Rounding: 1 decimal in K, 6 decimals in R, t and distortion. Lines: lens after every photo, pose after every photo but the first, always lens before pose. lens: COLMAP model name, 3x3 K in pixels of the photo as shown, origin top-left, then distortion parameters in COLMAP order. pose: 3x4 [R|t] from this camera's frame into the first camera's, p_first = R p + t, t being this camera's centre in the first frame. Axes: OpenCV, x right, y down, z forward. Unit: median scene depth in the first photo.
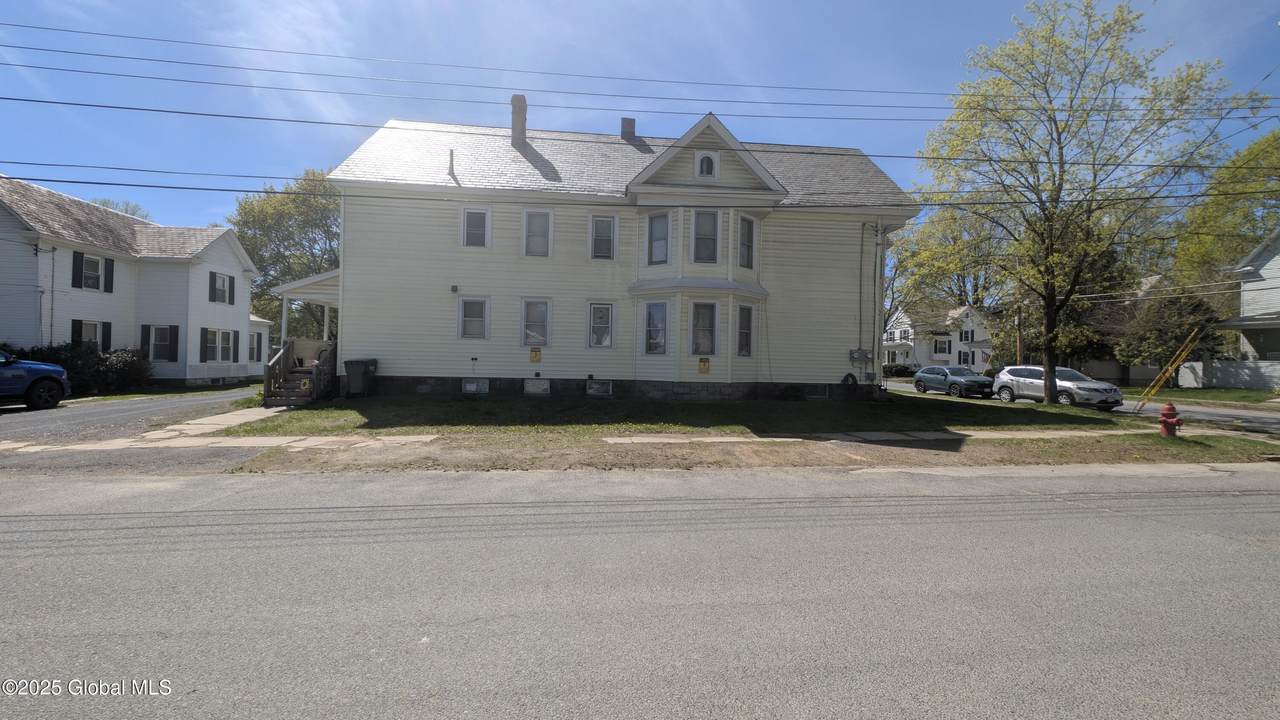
lens RADIAL K [[488.3, 0, 640.0], [0, 488.3, 360.0], [0, 0, 1]] dist [0.009589, 0.000130]
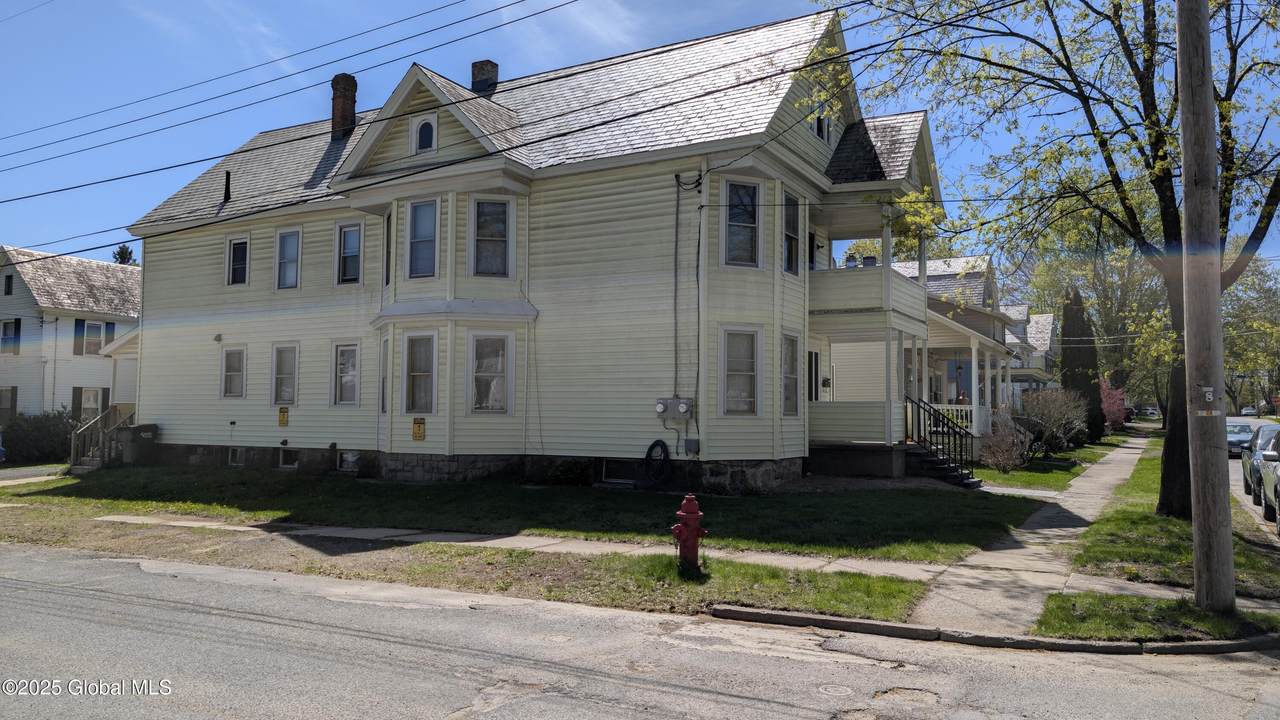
lens RADIAL K [[940.0, 0, 640.0], [0, 940.0, 360.0], [0, 0, 1]] dist [0.029516, -0.003183]
pose [[0.820672, -0.048906, -0.569302, 1.078834], [0.013997, 0.997752, -0.065535, 0.005546], [0.571228, 0.045814, 0.819512, 0.101166]]
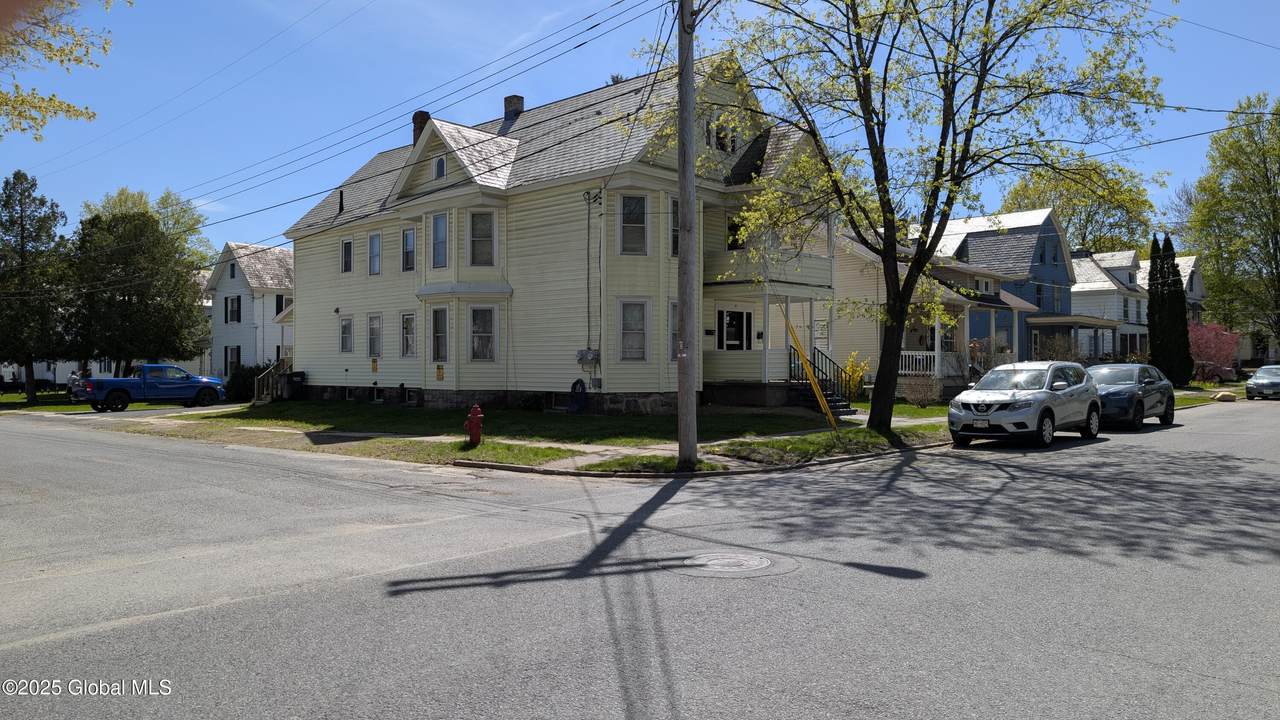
lens RADIAL K [[940.0, 0, 640.0], [0, 940.0, 360.0], [0, 0, 1]] dist [0.029516, -0.003183]
pose [[0.664040, -0.026397, -0.747231, 1.733012], [0.020239, 0.999645, -0.017328, 0.025522], [0.747423, -0.003617, 0.664339, 0.044715]]
